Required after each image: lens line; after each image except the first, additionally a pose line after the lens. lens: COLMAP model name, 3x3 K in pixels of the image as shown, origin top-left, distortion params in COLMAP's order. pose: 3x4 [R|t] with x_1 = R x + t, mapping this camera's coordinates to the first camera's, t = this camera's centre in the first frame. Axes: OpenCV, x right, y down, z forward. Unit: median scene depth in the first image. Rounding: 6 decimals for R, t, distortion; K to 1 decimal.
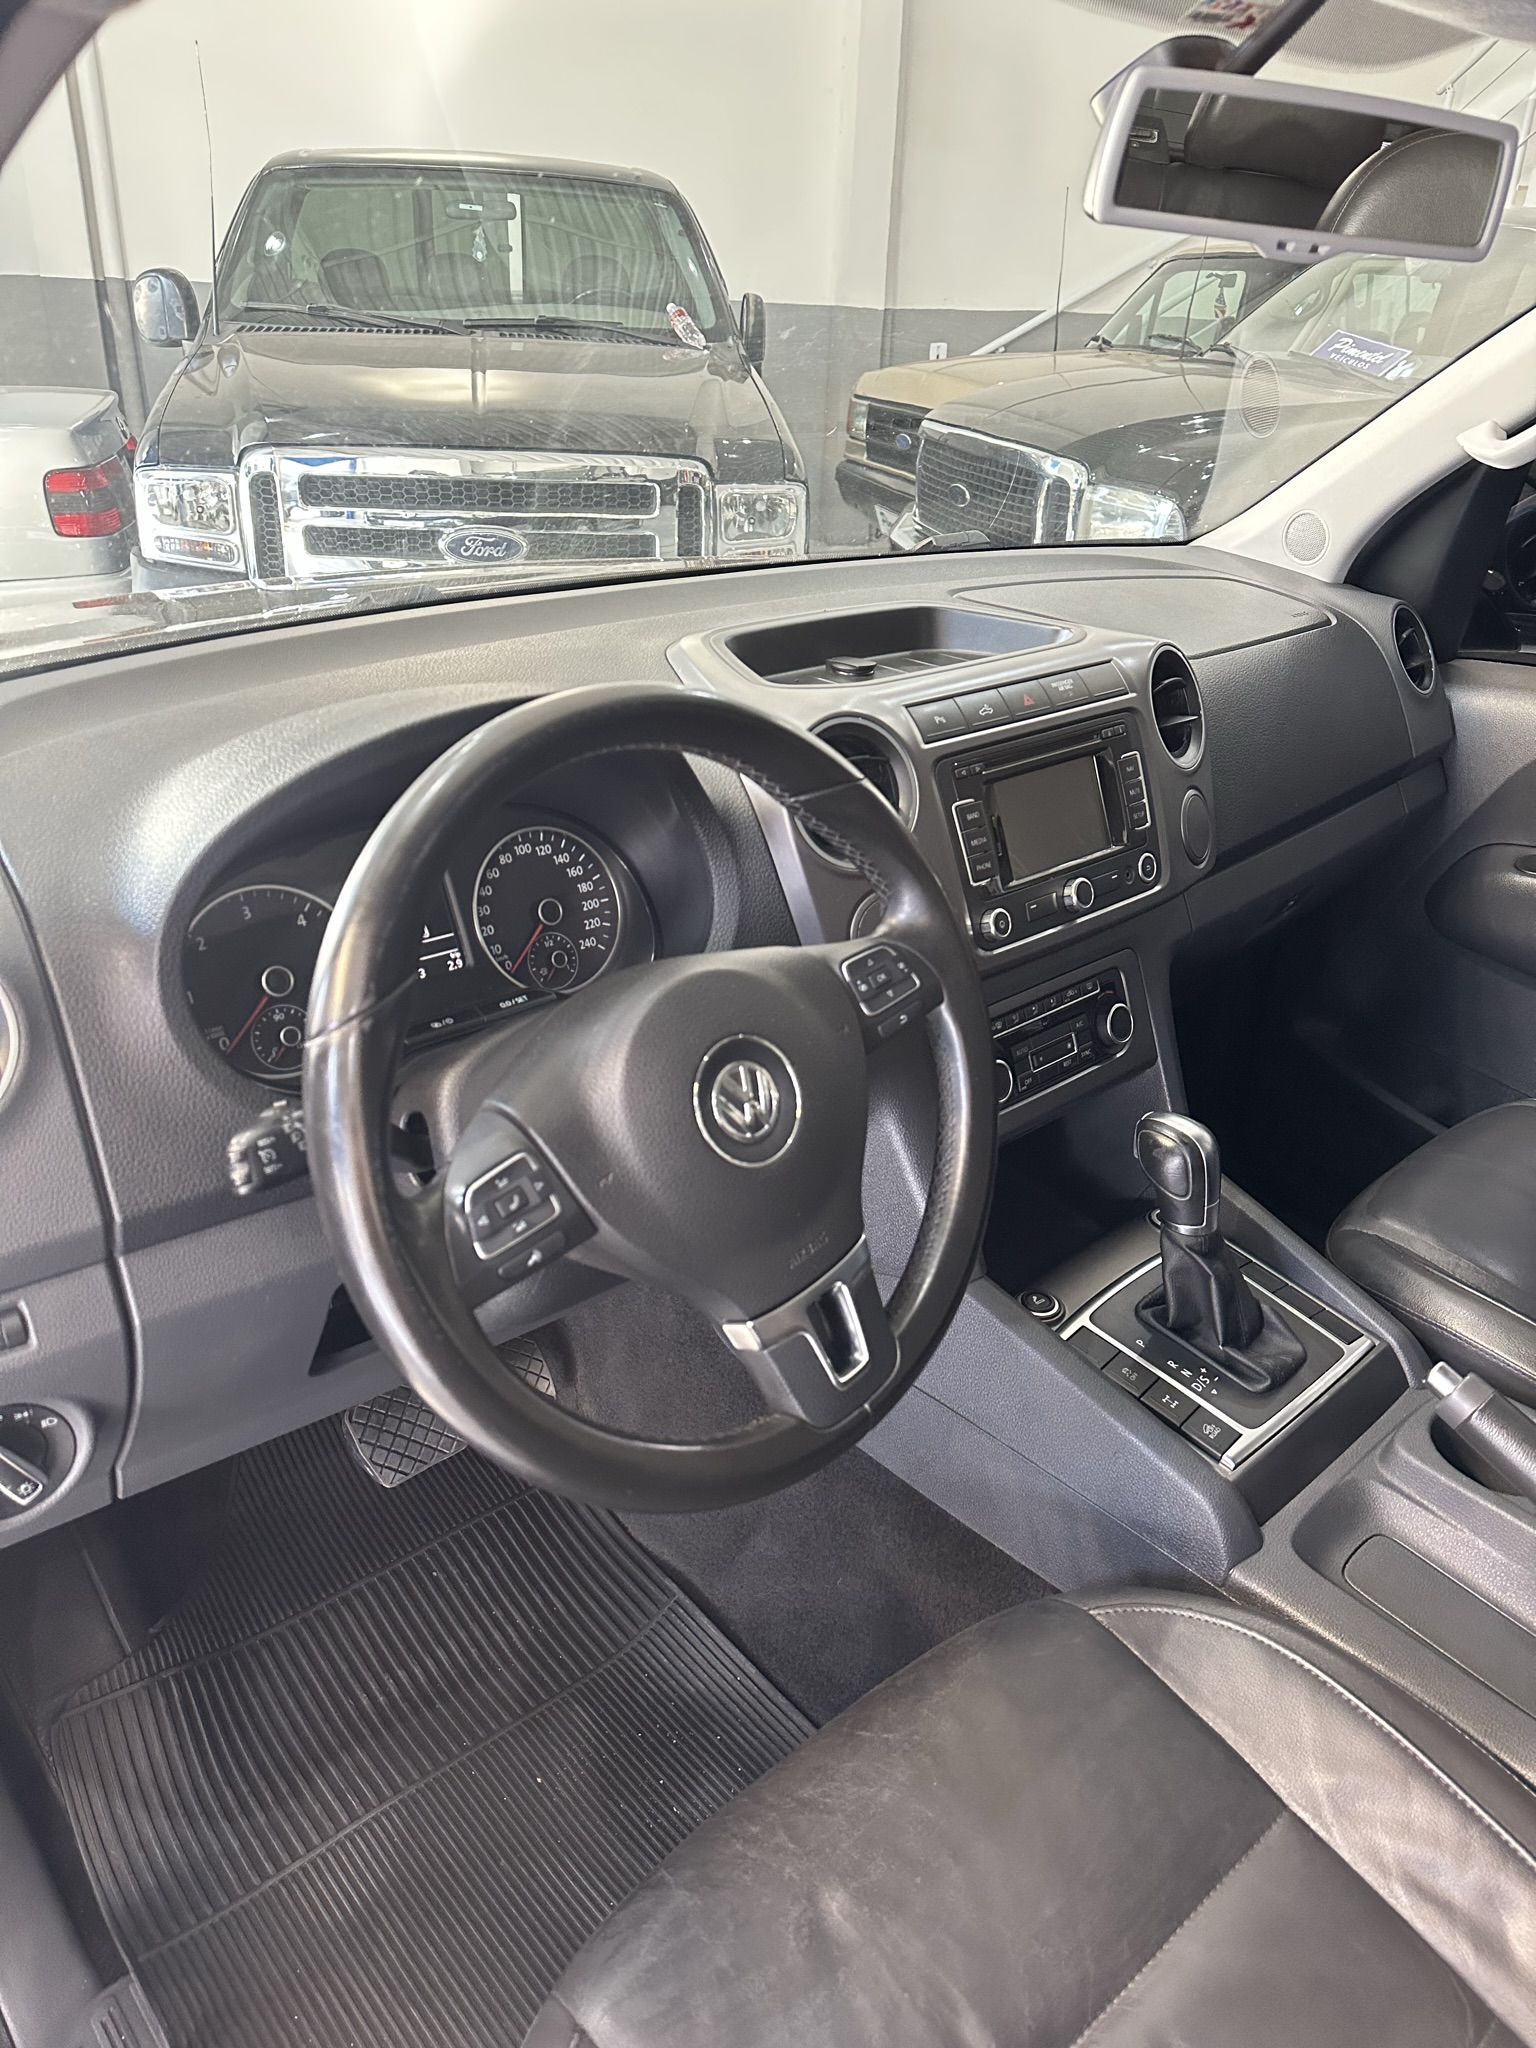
lens RADIAL K [[1407.6, 0, 777.8], [0, 1407.6, 1024.9], [0, 0, 1]] dist [0.045203, -0.057697]
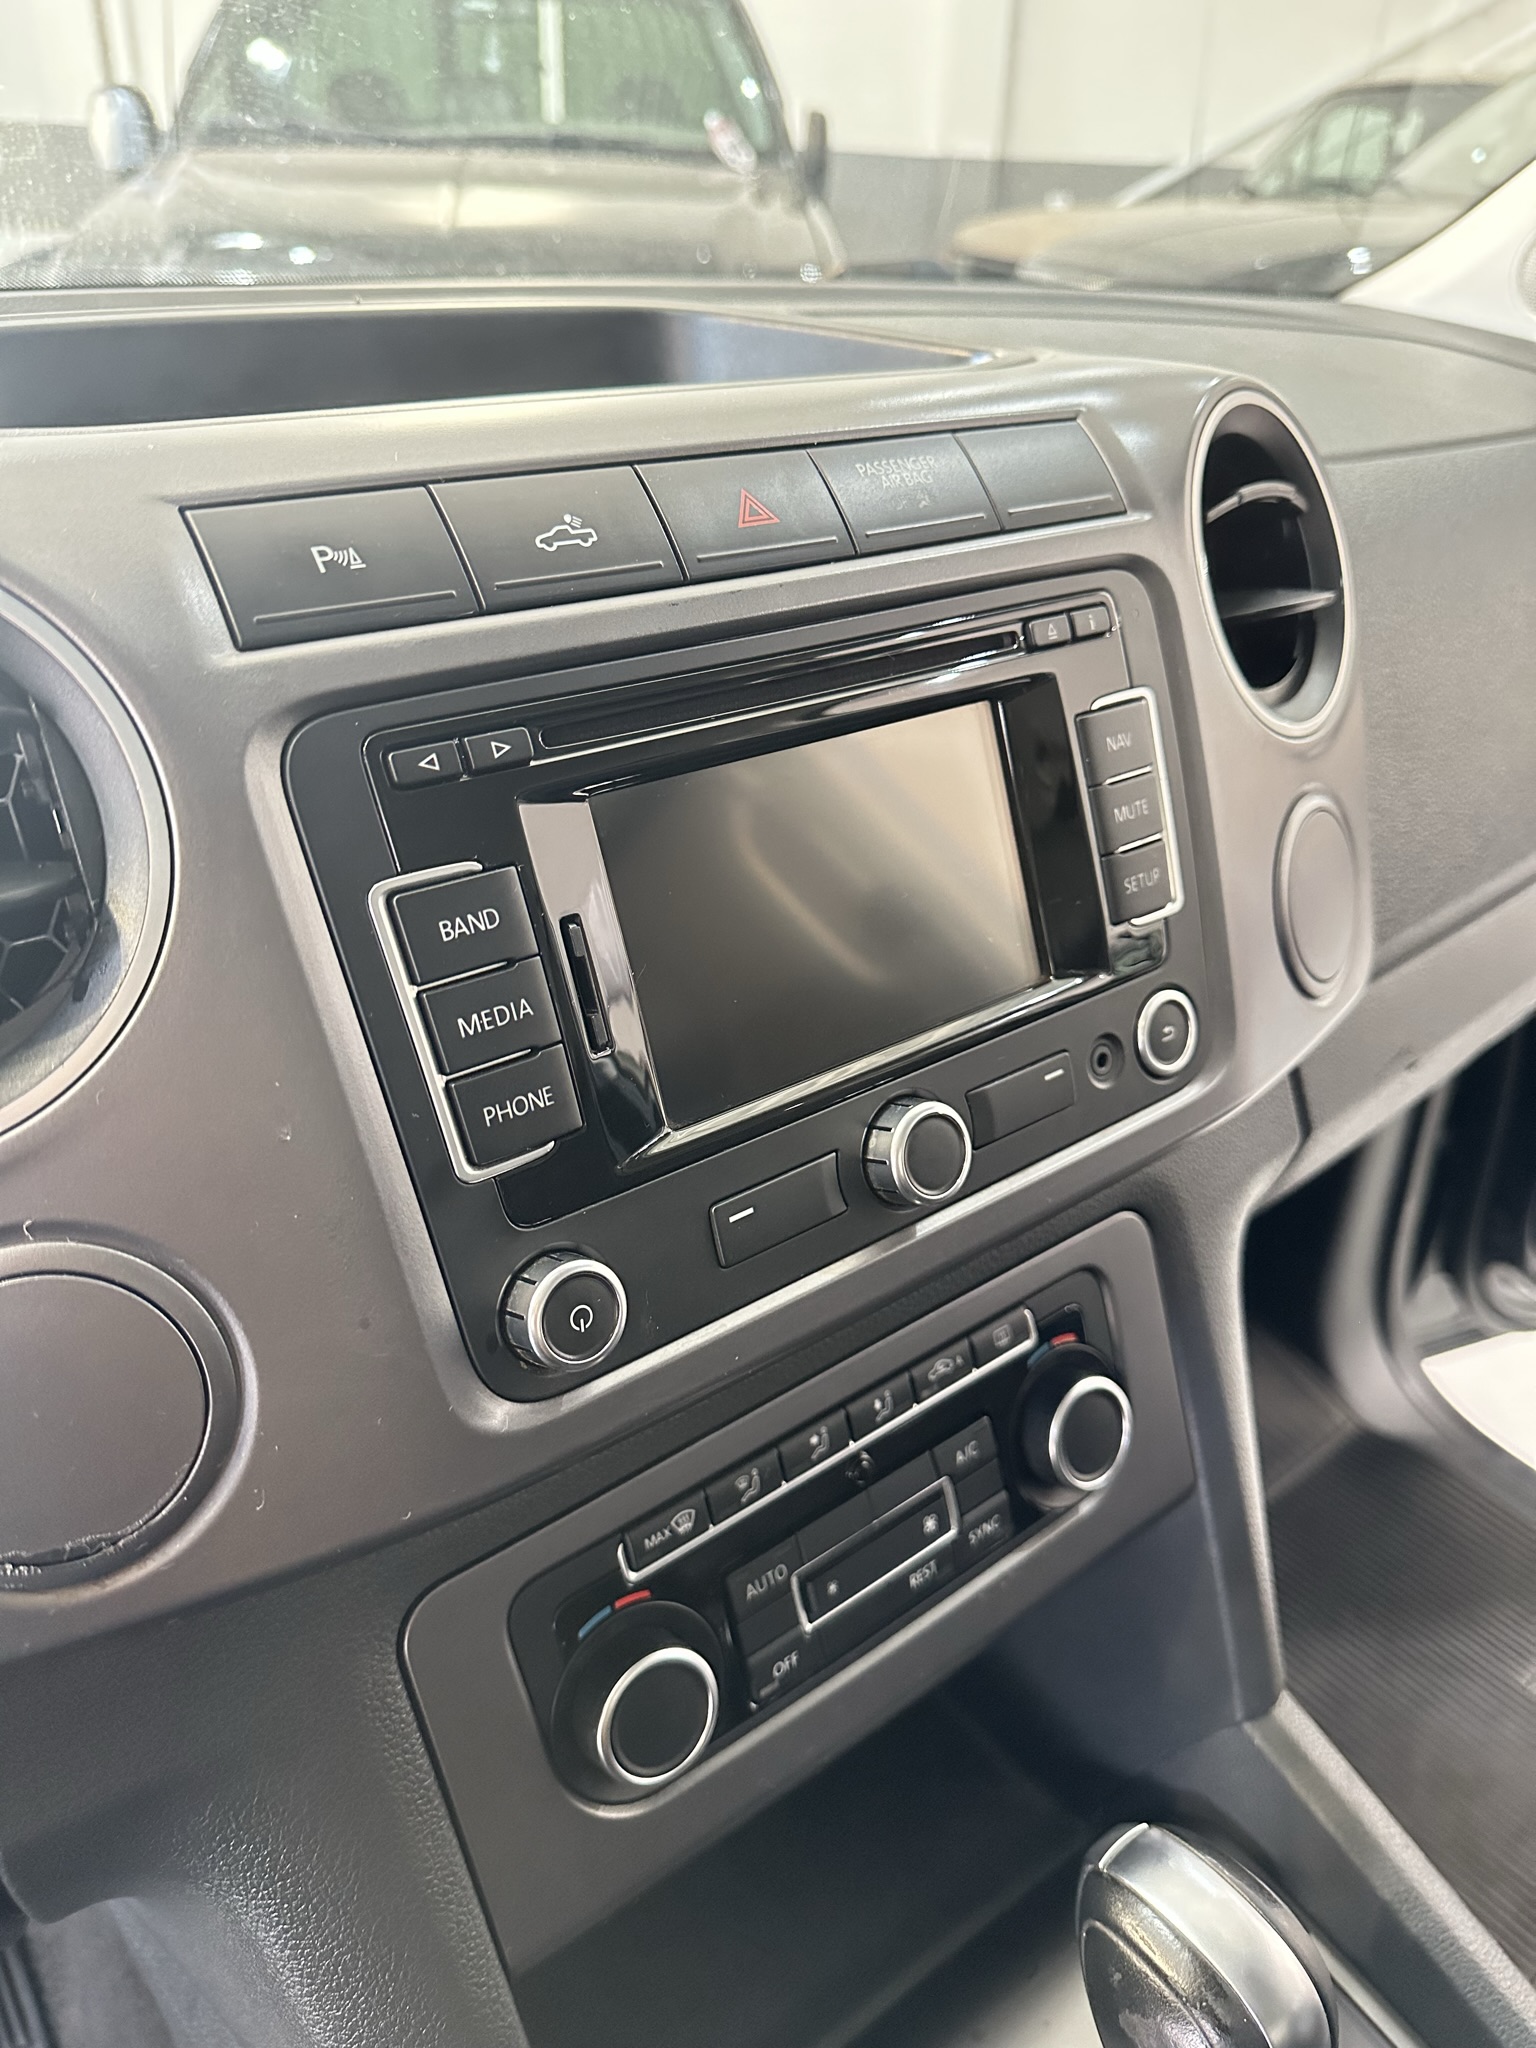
lens RADIAL K [[1416.3, 0, 818.7], [0, 1416.3, 968.2], [0, 0, 1]] dist [-0.004950, -0.002087]
pose [[0.997686, 0.029293, -0.061351, 0.198120], [-0.027706, 0.999263, 0.026563, -0.132878], [0.062083, -0.024802, 0.997763, 0.654034]]
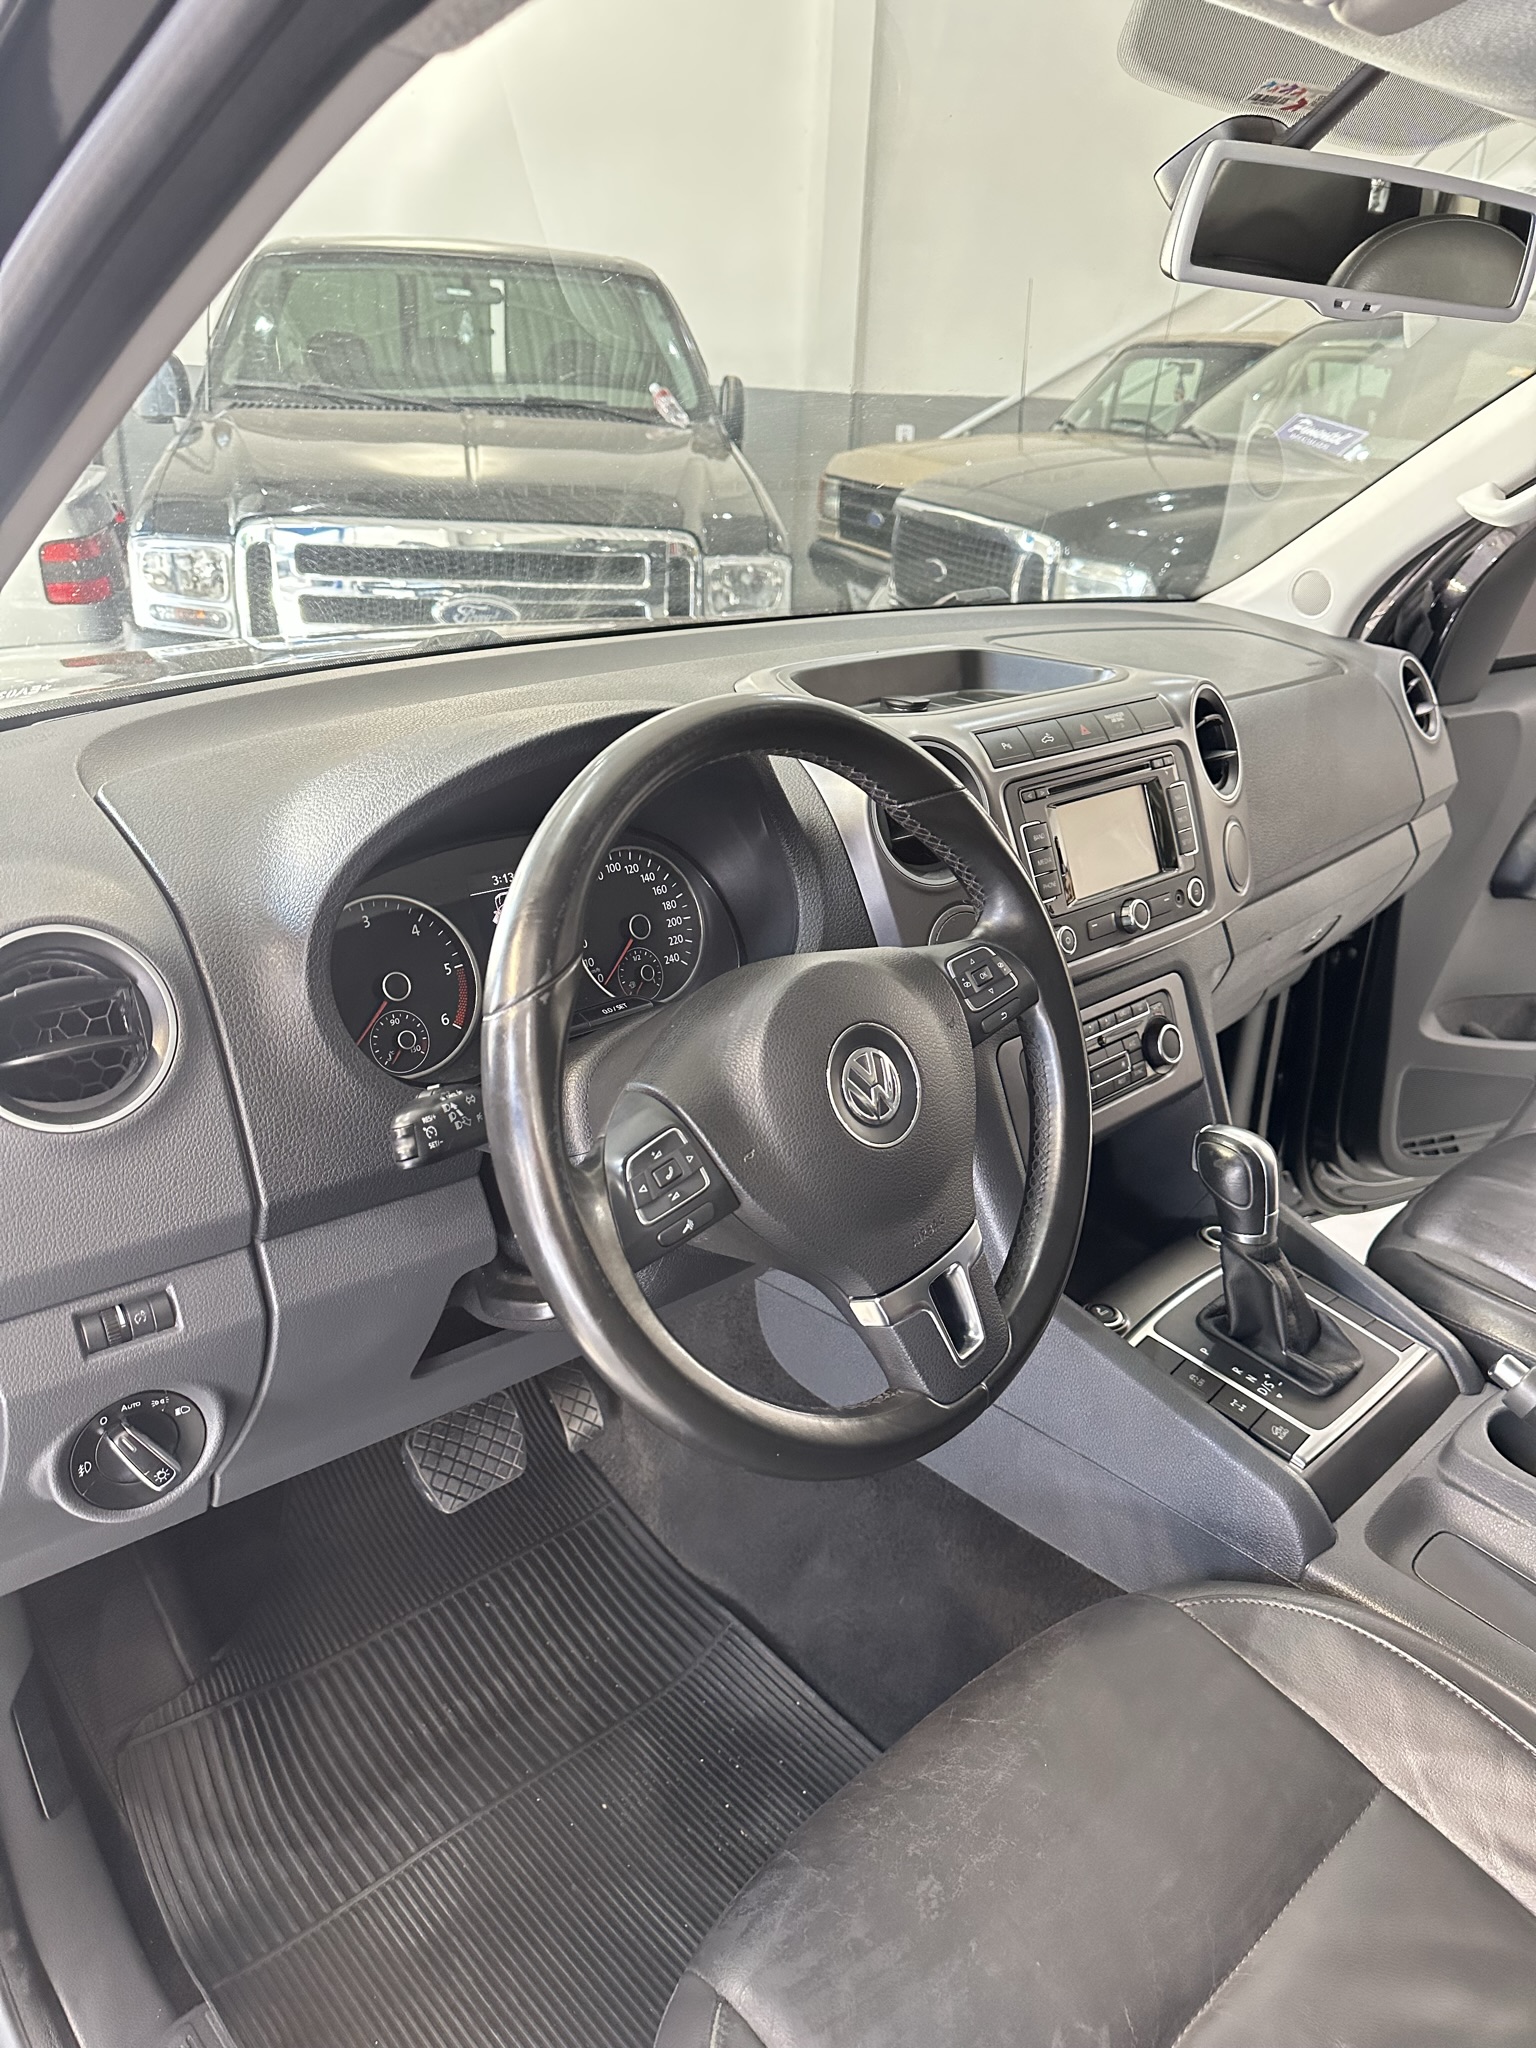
lens RADIAL K [[1421.2, 0, 768.0], [0, 1421.2, 1024.0], [0, 0, 1]] dist [0.036379, -0.053343]
pose [[0.999734, -0.004143, 0.022695, -0.077314], [0.005366, 0.998521, -0.054095, 0.040746], [-0.022438, 0.054202, 0.998278, -0.035413]]
